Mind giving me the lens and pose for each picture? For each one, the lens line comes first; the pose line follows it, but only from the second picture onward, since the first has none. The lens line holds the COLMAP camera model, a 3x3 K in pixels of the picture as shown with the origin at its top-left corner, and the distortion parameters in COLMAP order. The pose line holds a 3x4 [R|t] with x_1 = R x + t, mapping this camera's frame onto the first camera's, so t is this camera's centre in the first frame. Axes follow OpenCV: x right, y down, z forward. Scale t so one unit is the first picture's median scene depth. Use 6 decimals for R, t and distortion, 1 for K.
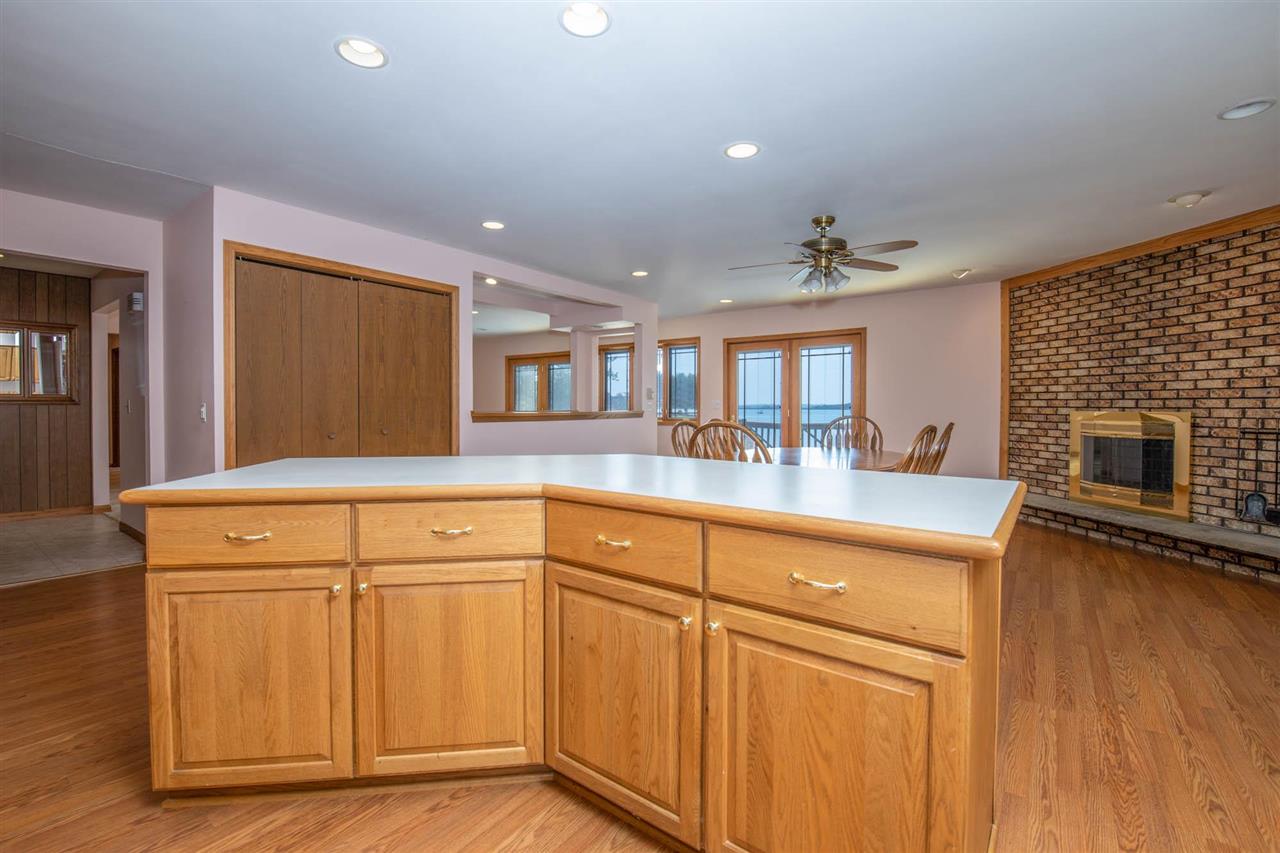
lens RADIAL K [[553.3, 0, 637.3], [0, 553.3, 416.4], [0, 0, 1]] dist [-0.001022, -0.009369]
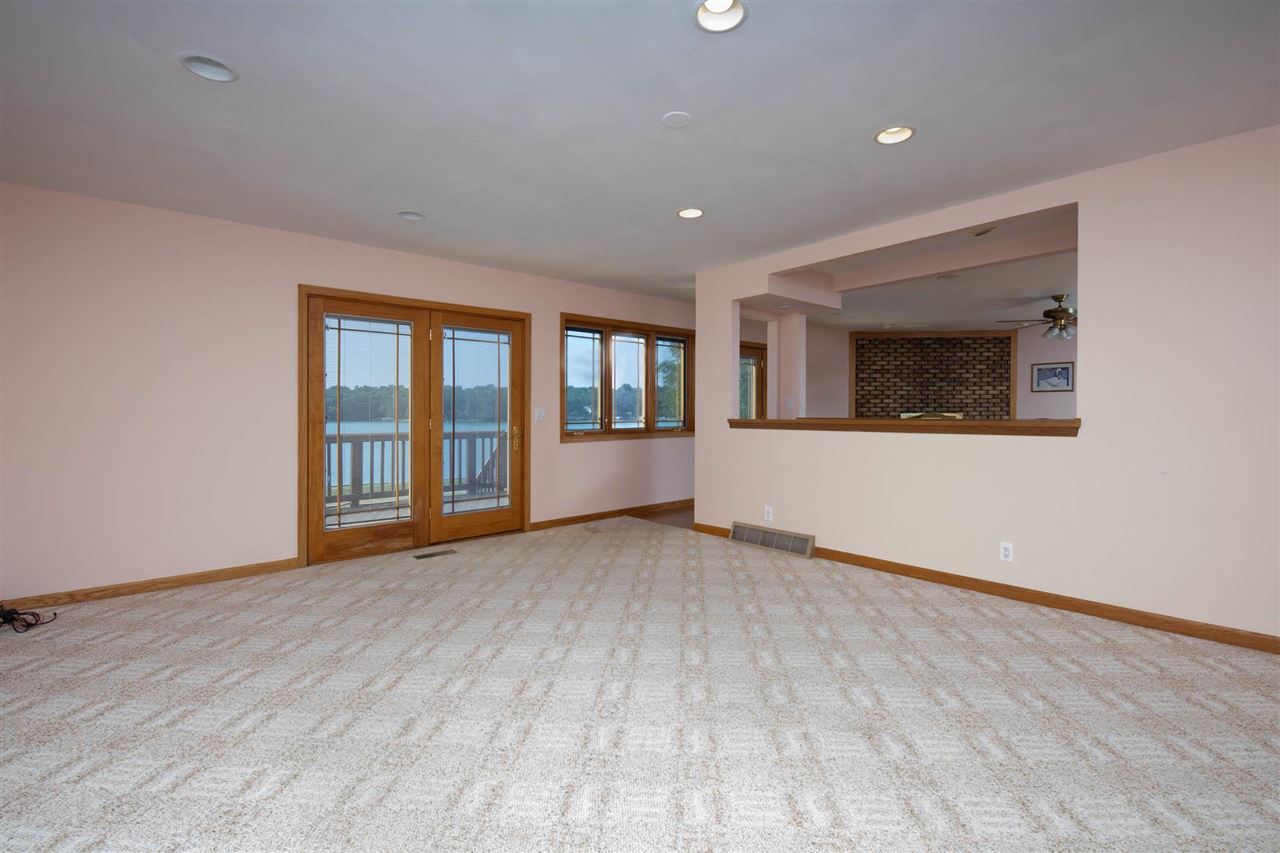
lens RADIAL K [[524.3, 0, 640.6], [0, 524.3, 421.8], [0, 0, 1]] dist [-0.008502, -0.000375]
pose [[0.213298, -0.023178, 0.976712, -1.216096], [0.024331, 0.999535, 0.018406, -0.039756], [-0.976684, 0.019839, 0.213763, 1.648649]]
